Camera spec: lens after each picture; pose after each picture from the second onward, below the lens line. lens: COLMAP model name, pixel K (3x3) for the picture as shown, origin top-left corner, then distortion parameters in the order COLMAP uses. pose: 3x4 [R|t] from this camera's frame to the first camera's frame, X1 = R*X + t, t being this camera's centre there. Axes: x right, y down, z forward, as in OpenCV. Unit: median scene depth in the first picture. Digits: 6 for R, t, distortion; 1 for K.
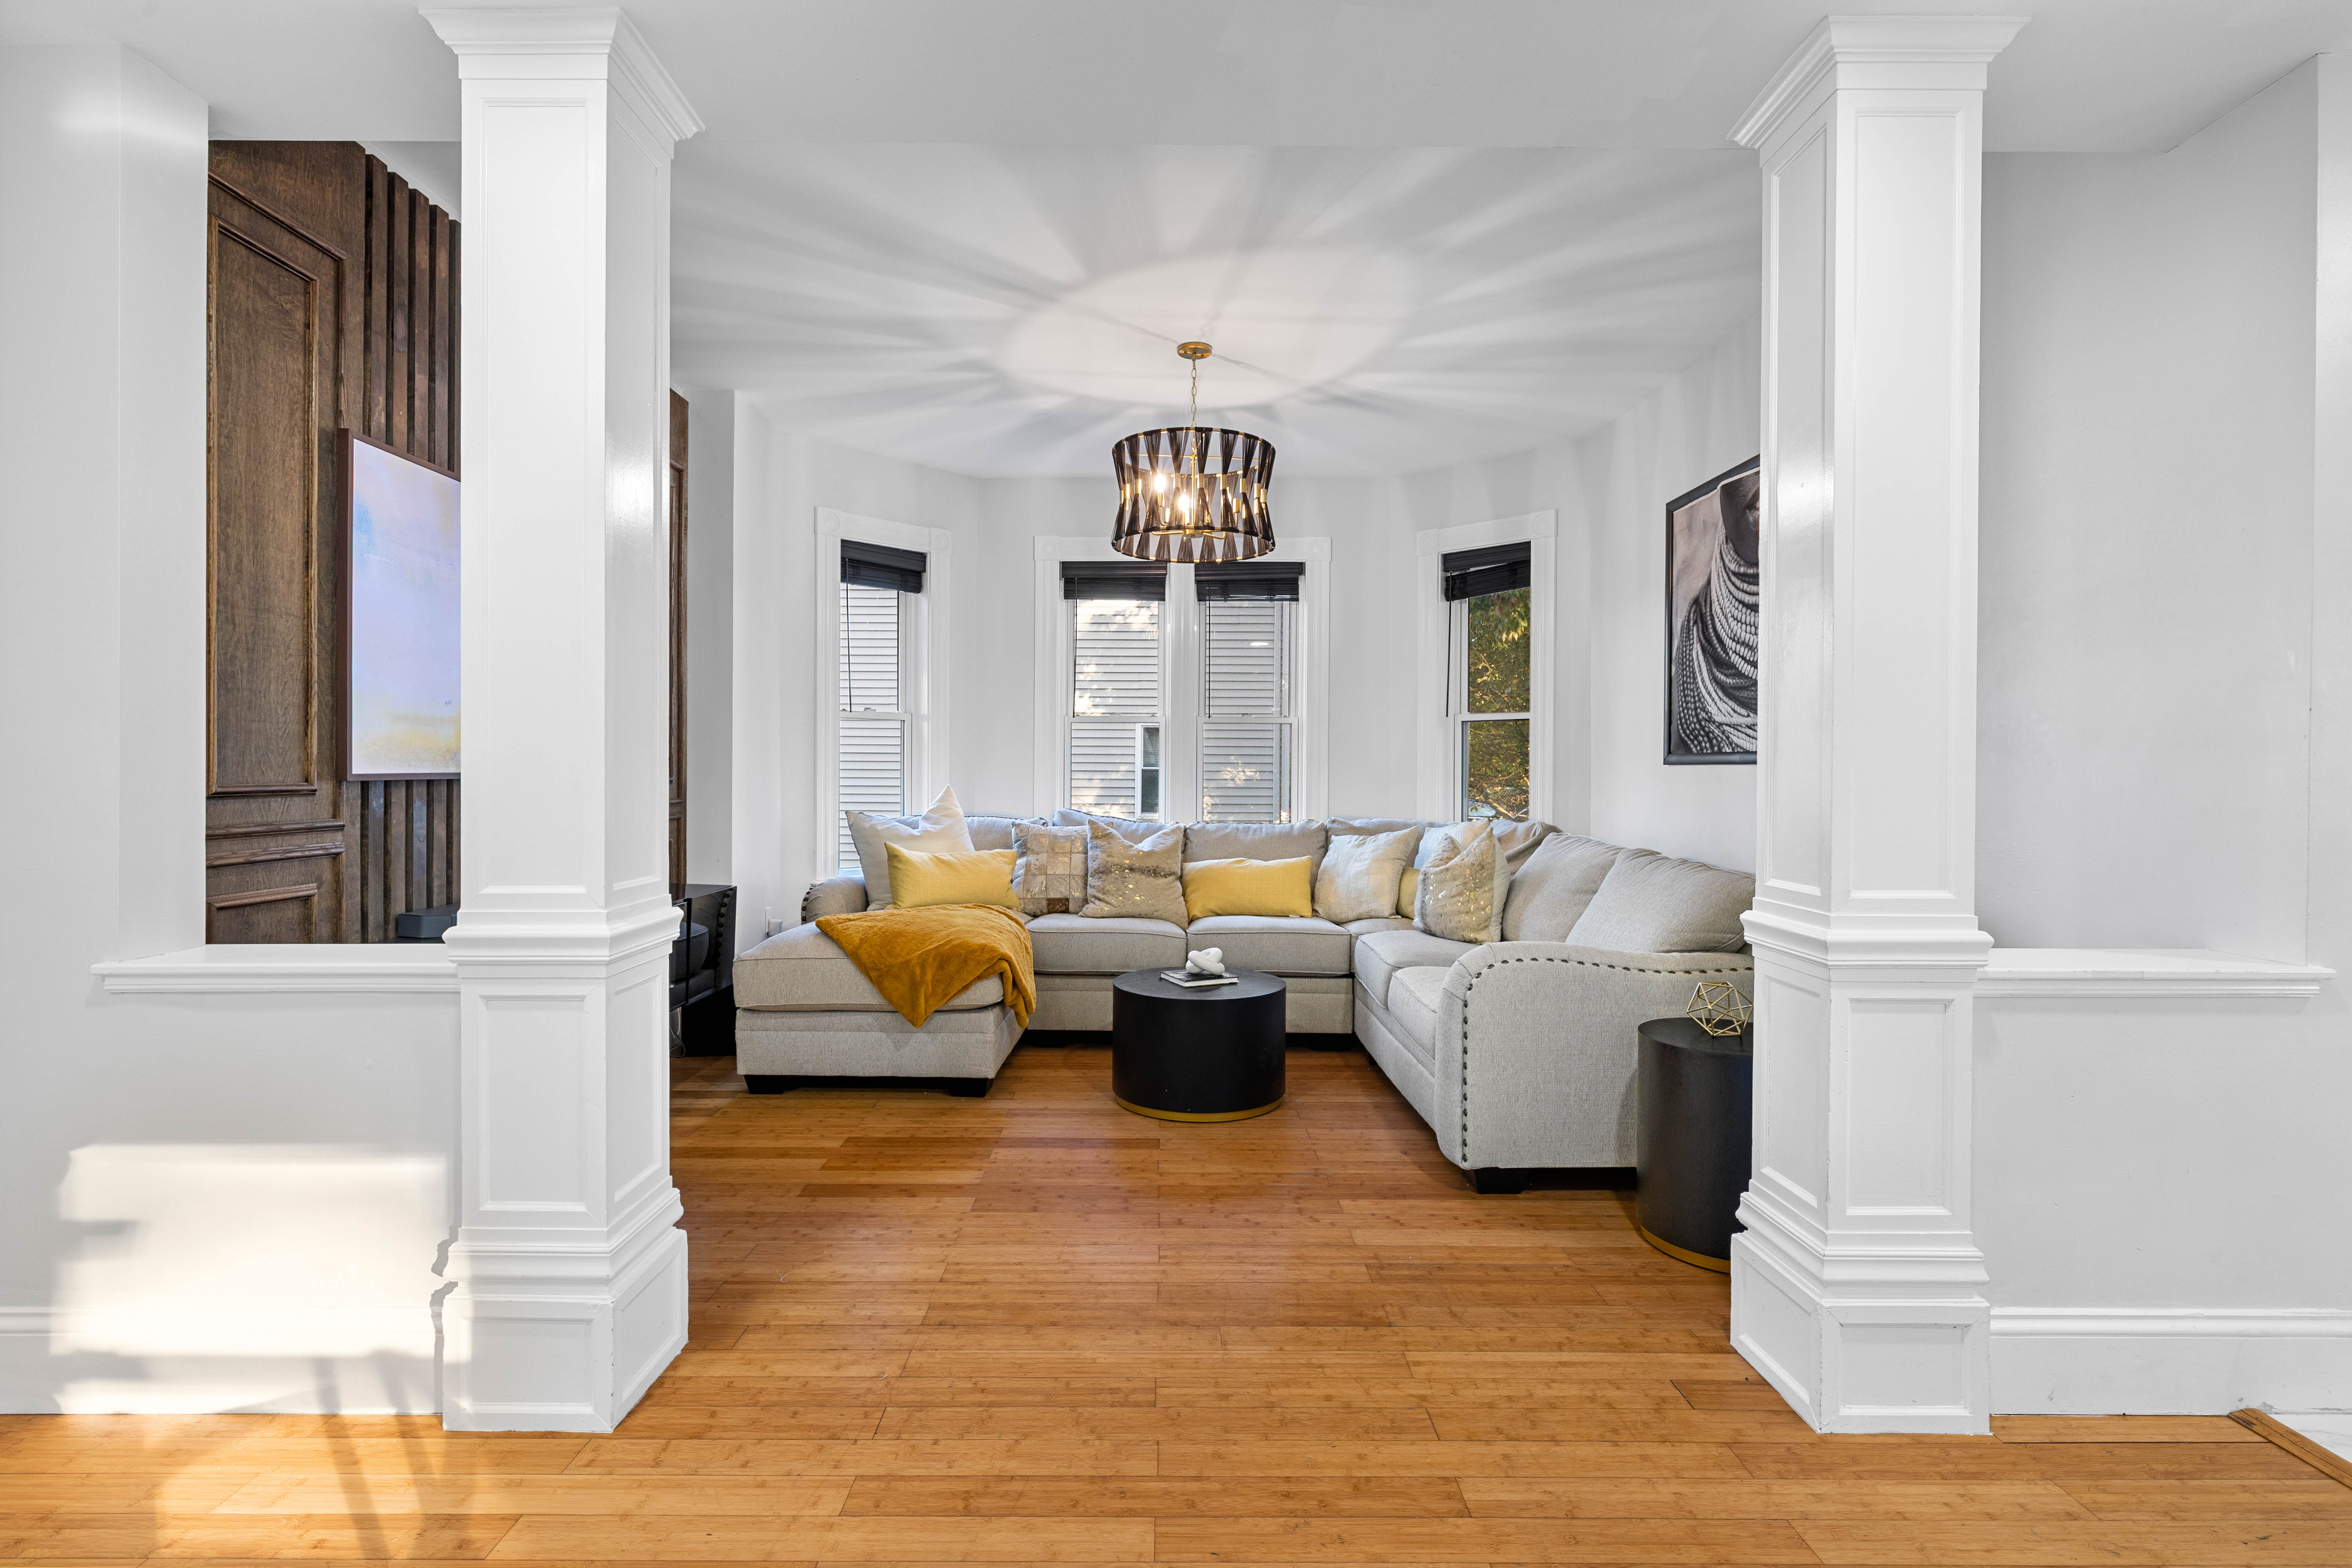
lens RADIAL K [[1138.7, 0, 1171.7], [0, 1138.7, 781.3], [0, 0, 1]] dist [-0.006530, 0.000074]
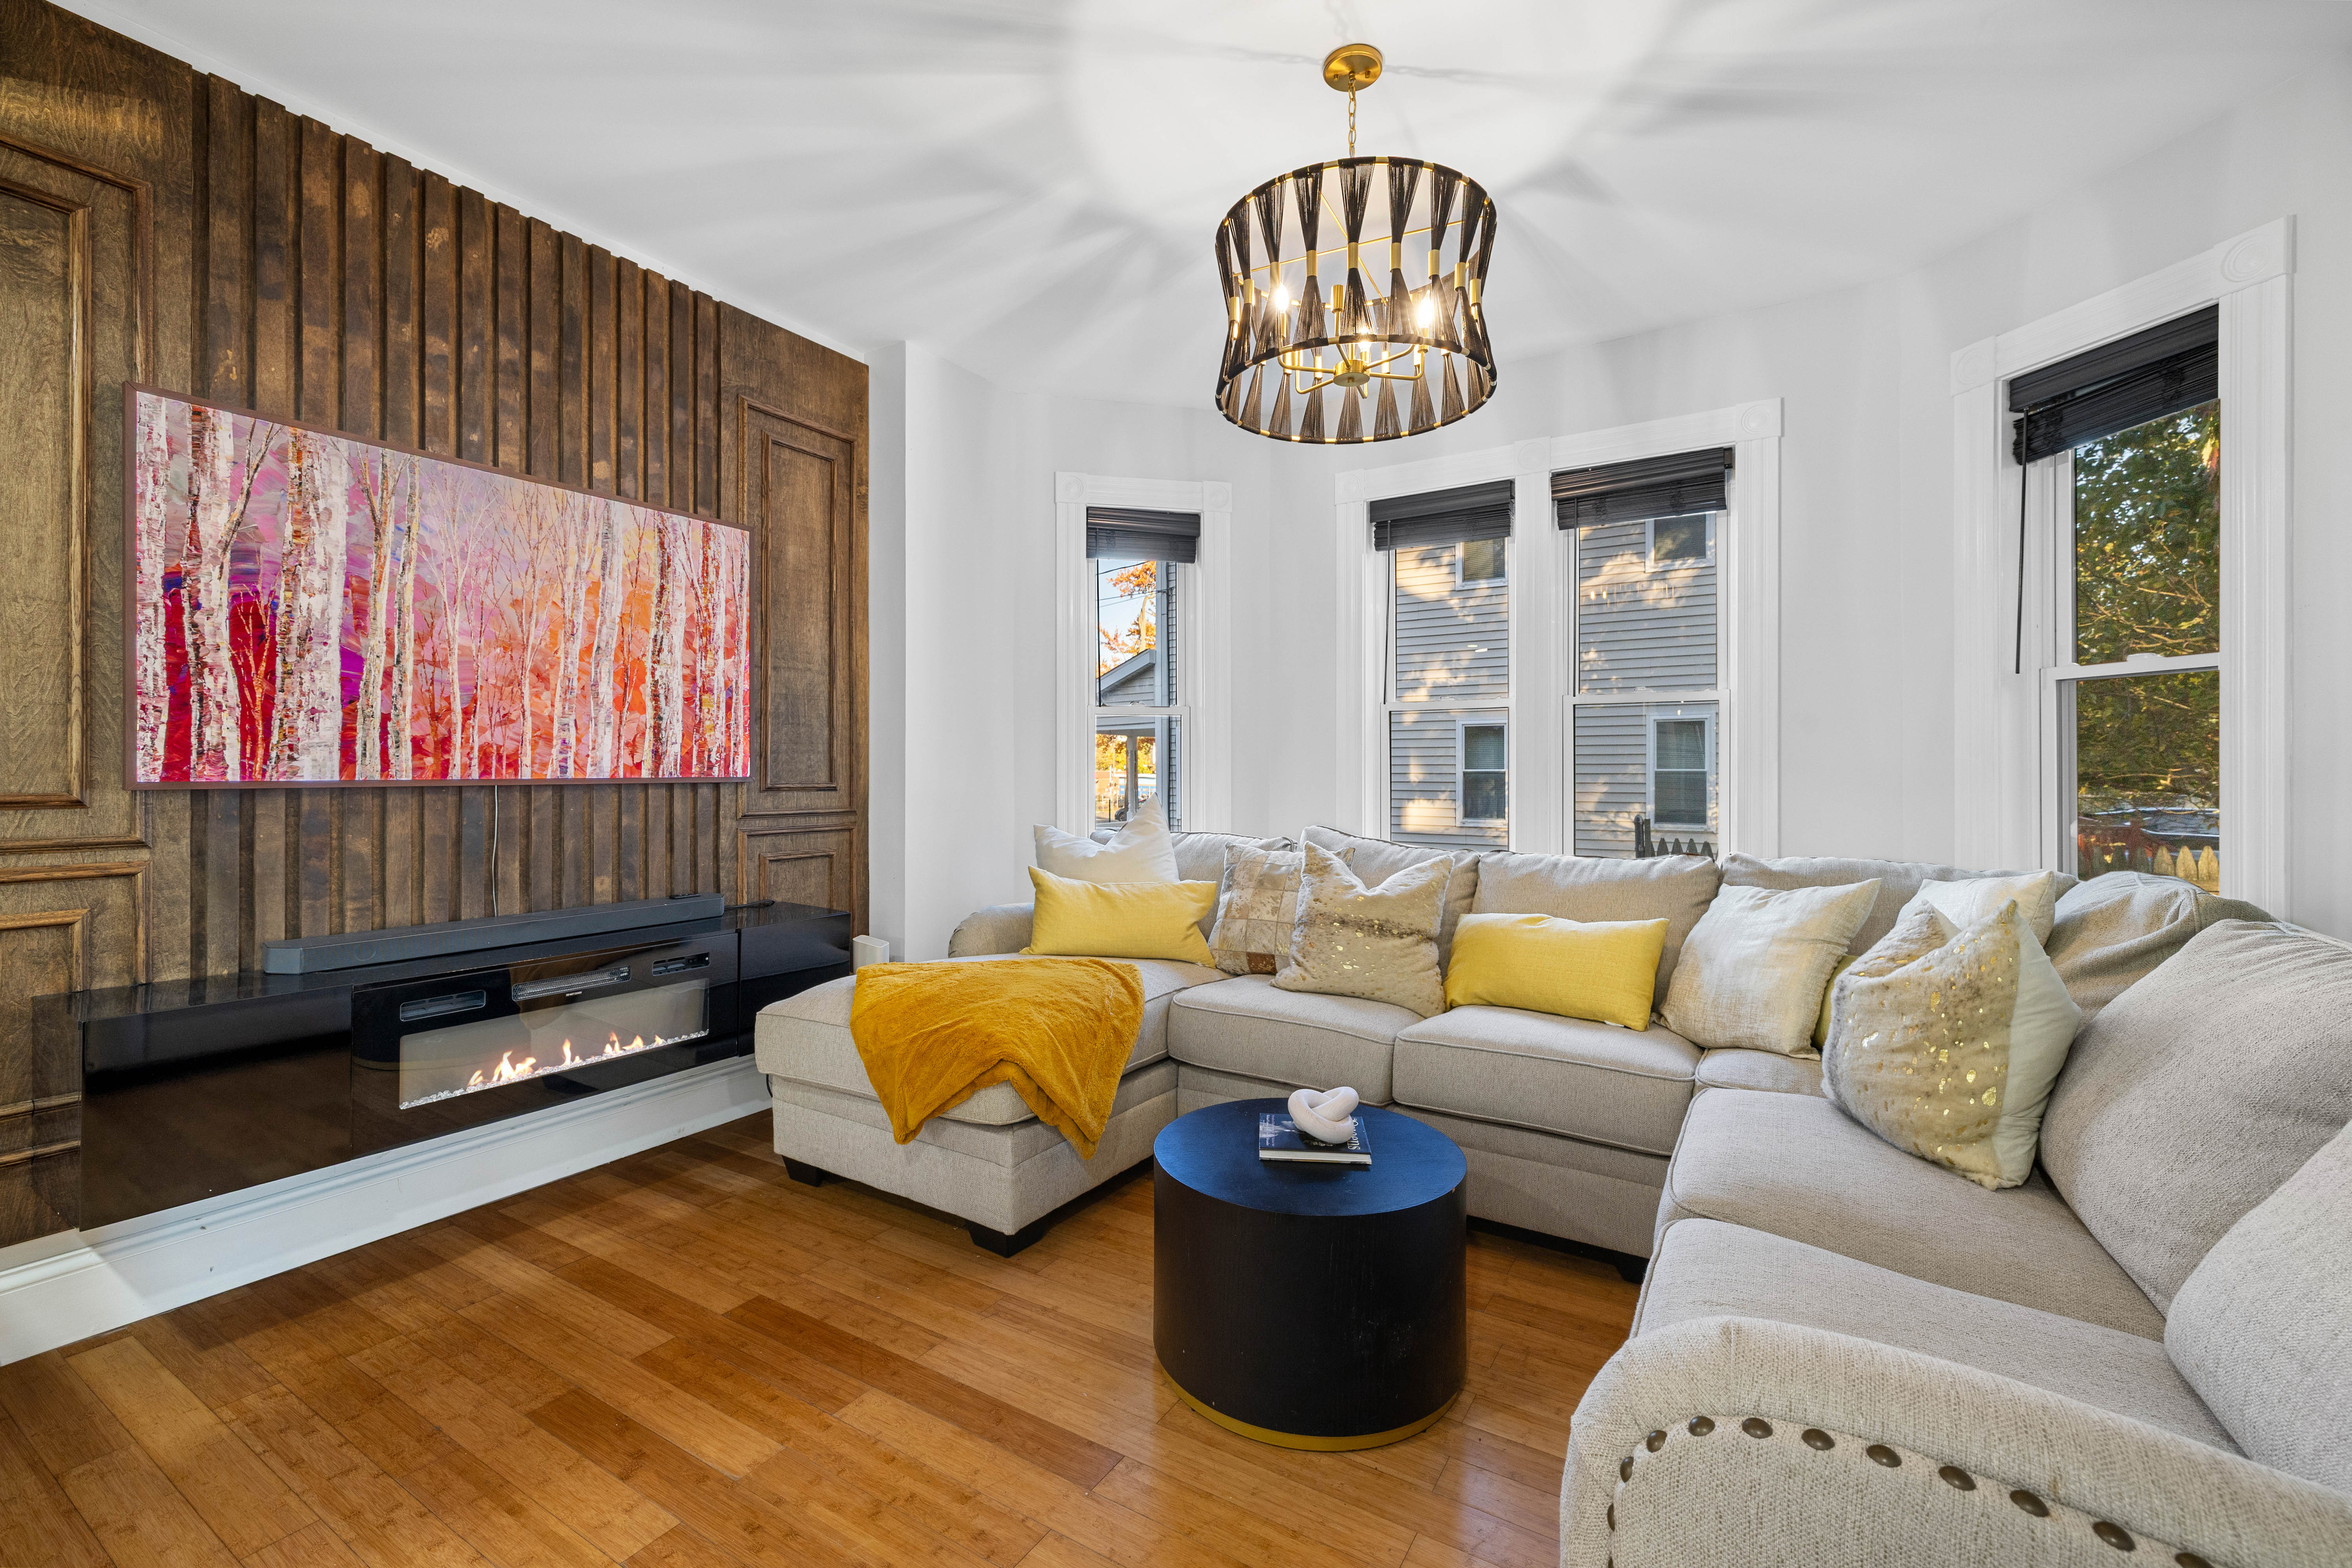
lens RADIAL K [[999.3, 0, 1172.0], [0, 999.3, 771.7], [0, 0, 1]] dist [0.001397, -0.000062]
pose [[0.837310, -0.004929, -0.546706, 0.202245], [-0.001402, 0.999937, -0.011163, -0.003979], [0.546727, 0.010113, 0.837250, 0.460632]]
